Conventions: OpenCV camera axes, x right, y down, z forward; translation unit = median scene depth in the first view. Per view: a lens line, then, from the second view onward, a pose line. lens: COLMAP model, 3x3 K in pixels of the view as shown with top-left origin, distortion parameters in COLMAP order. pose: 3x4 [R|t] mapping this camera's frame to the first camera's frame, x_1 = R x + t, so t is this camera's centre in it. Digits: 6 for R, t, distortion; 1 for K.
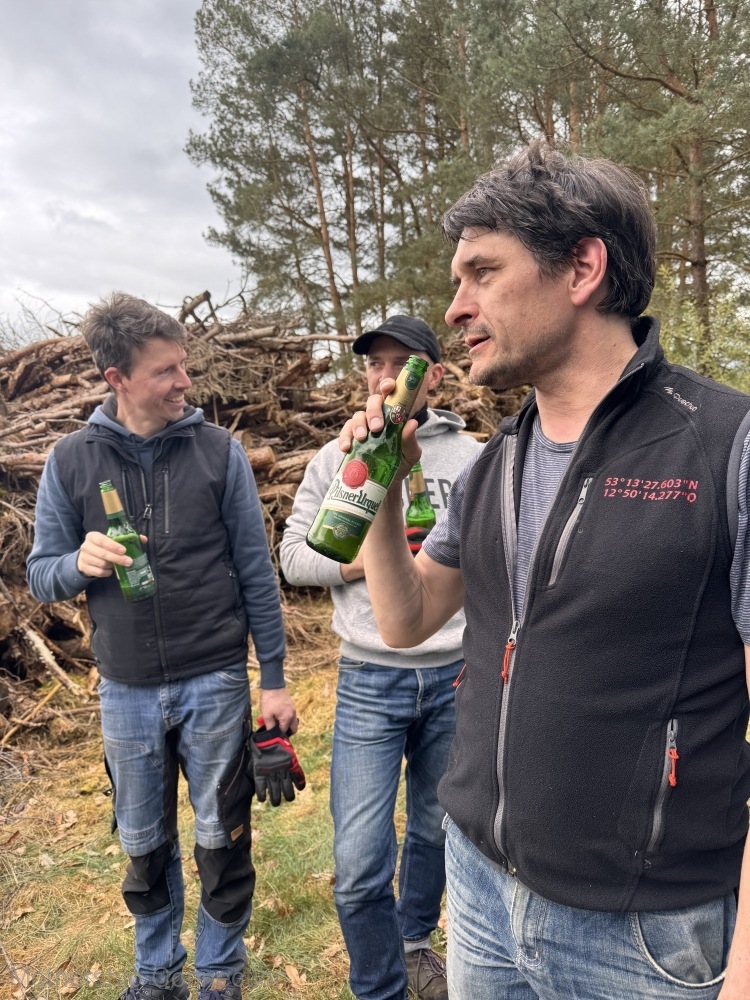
lens RADIAL K [[708.6, 0, 378.8], [0, 708.6, 501.2], [0, 0, 1]] dist [0.000806, -0.020793]
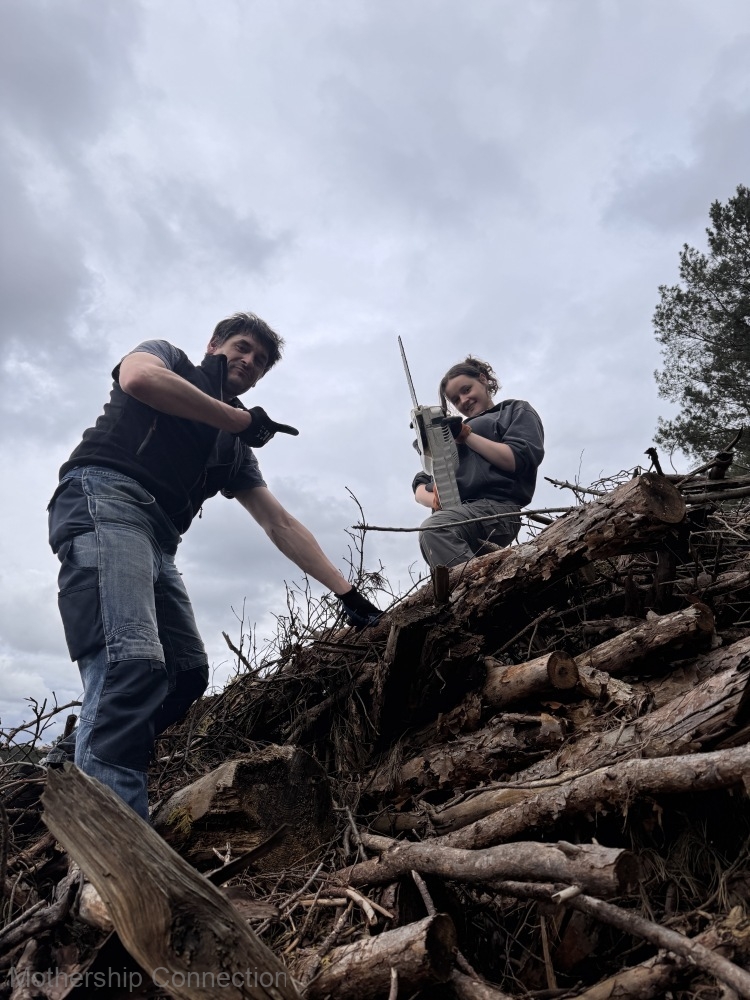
lens RADIAL K [[708.6, 0, 381.5], [0, 708.6, 499.9], [0, 0, 1]] dist [0.000806, -0.020793]
pose [[0.813307, -0.182885, -0.552345, -0.327904], [-0.073010, 0.909734, -0.408722, -0.118614], [0.577236, 0.372743, 0.726541, 0.744065]]
